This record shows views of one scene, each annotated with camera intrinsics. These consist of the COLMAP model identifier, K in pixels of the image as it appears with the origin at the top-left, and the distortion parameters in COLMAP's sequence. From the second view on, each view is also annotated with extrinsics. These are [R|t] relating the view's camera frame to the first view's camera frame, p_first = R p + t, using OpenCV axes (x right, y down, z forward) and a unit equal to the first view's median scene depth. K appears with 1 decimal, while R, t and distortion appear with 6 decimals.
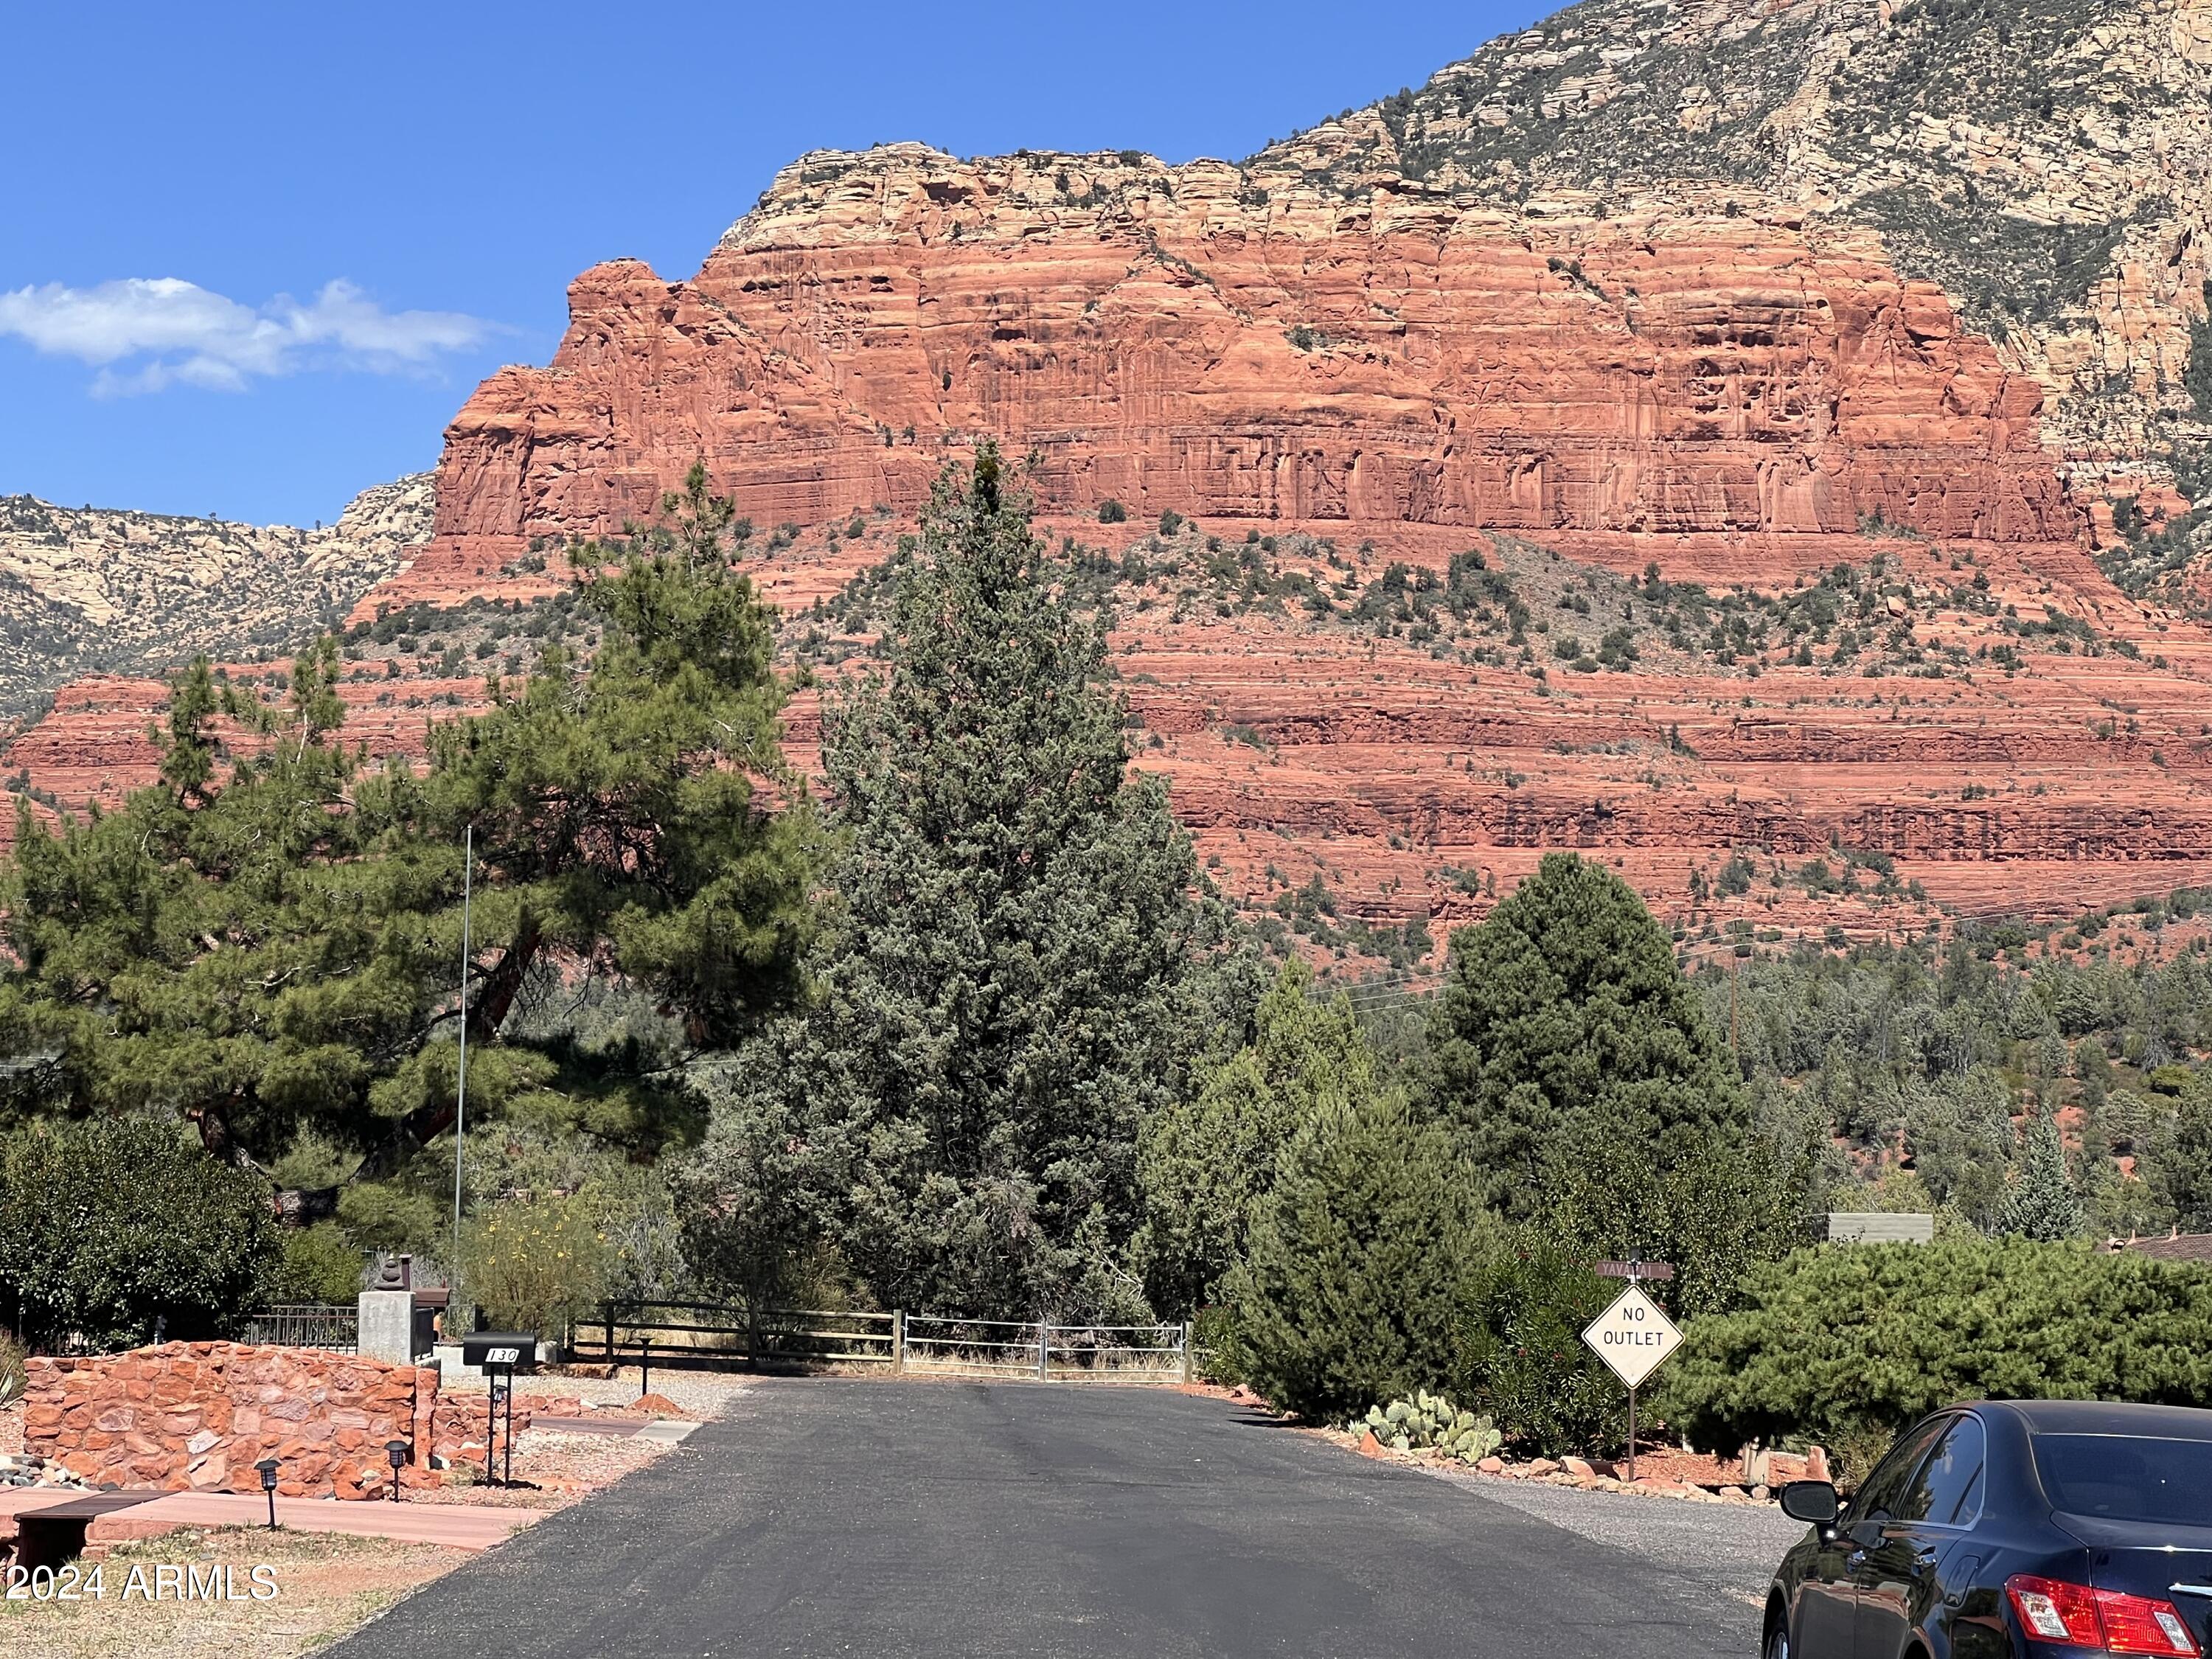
lens RADIAL K [[5351.1, 0, 1110.0], [0, 5351.1, 833.2], [0, 0, 1]] dist [0.231935, 0.000000]
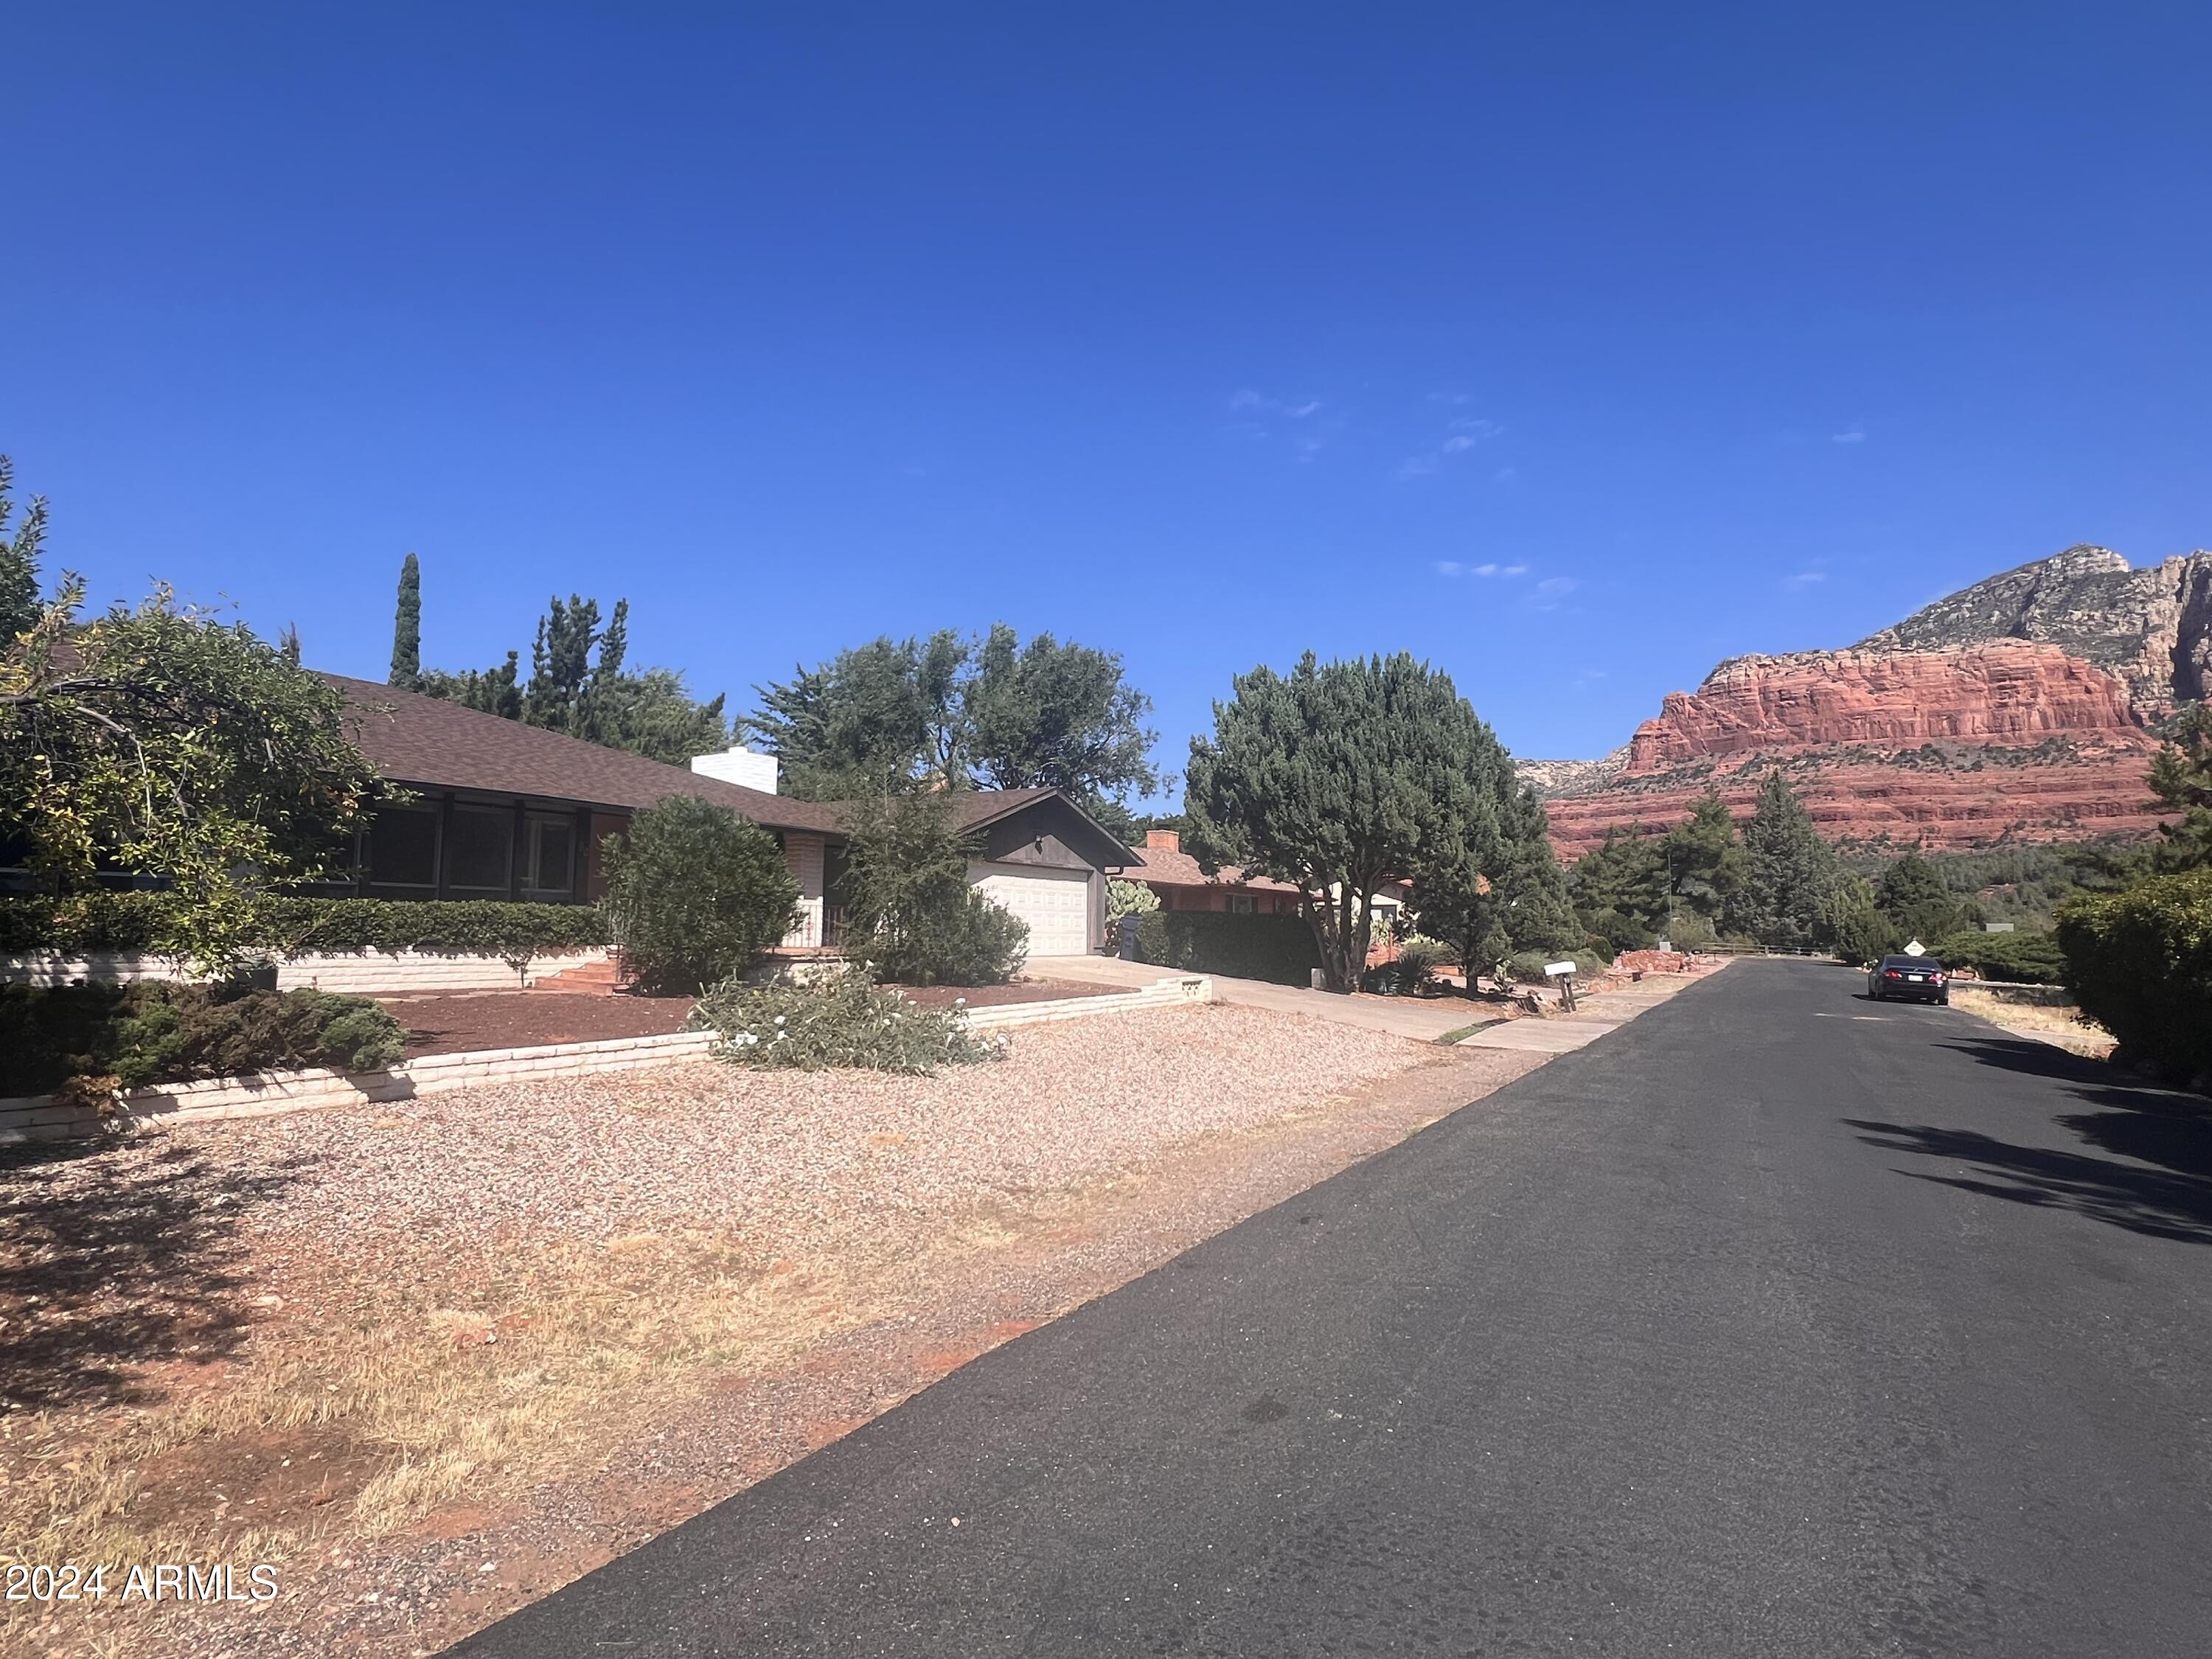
lens RADIAL K [[1187.4, 0, 1116.9], [0, 1187.4, 836.9], [0, 0, 1]] dist [-0.000943, 0.004455]
pose [[0.858644, -0.049656, -0.510162, 0.012327], [0.048423, 0.998703, -0.015708, -0.025548], [0.510280, -0.011216, 0.859935, -0.281691]]
